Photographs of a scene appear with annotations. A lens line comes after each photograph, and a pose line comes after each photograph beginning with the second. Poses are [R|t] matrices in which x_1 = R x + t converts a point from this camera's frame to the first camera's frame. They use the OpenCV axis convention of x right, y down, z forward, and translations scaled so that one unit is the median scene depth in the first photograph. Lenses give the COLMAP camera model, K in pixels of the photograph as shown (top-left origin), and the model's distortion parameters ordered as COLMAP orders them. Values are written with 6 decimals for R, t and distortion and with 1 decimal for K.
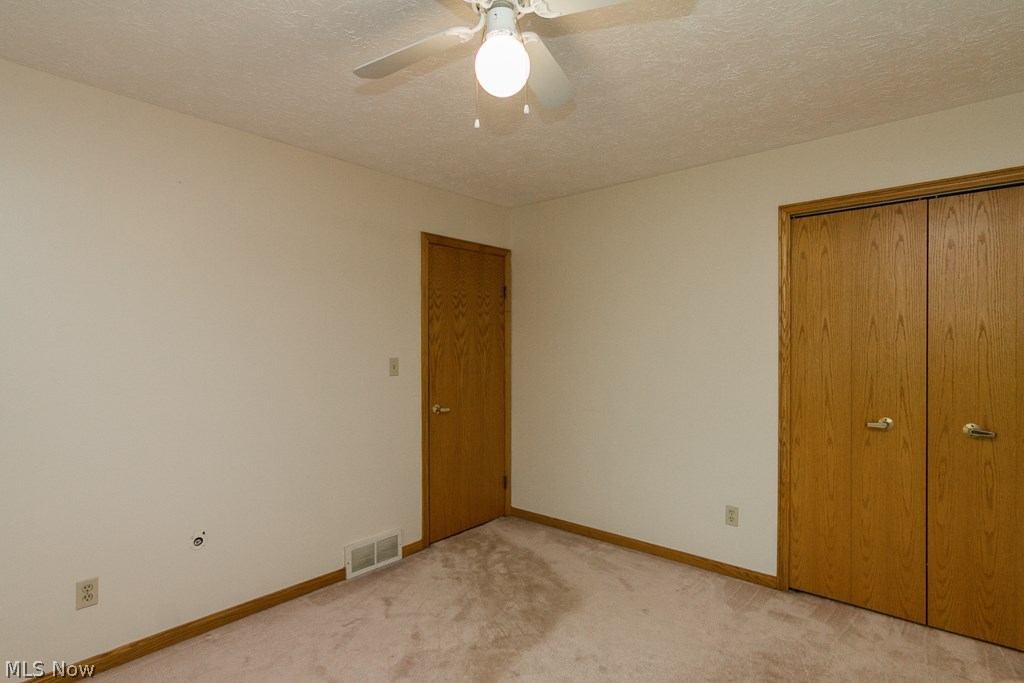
lens RADIAL K [[530.2, 0, 515.6], [0, 530.2, 344.6], [0, 0, 1]] dist [0.003591, 0.001433]
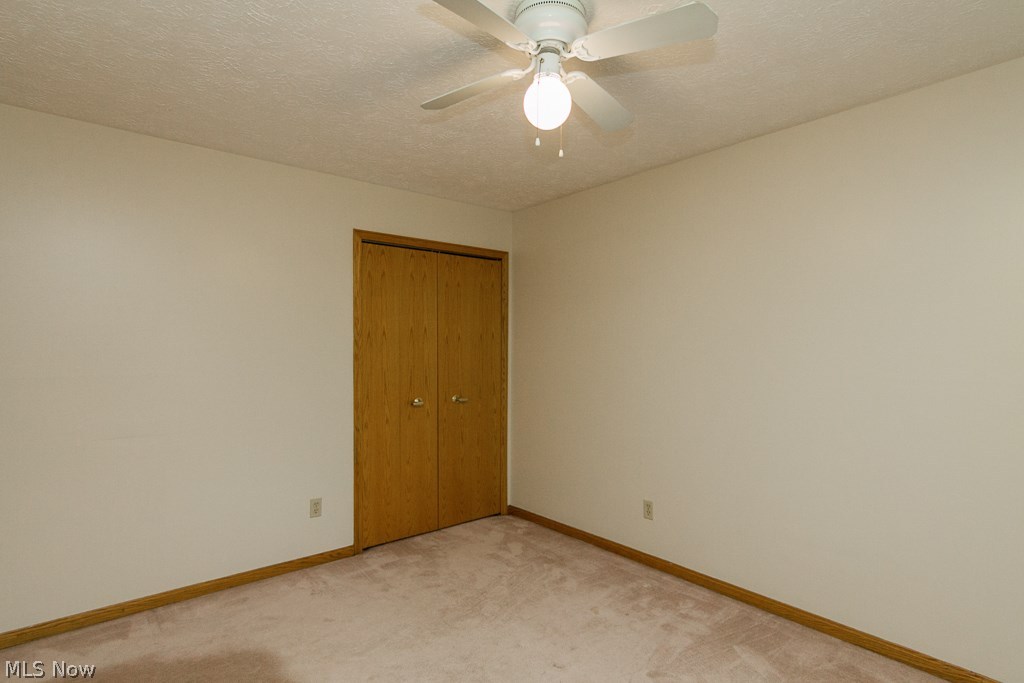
lens RADIAL K [[530.2, 0, 515.9], [0, 530.2, 343.1], [0, 0, 1]] dist [0.003591, 0.001433]
pose [[0.149604, 0.014586, 0.988638, -0.628444], [-0.002333, 0.999894, -0.014399, 0.008848], [-0.988743, -0.000152, 0.149622, 0.480067]]
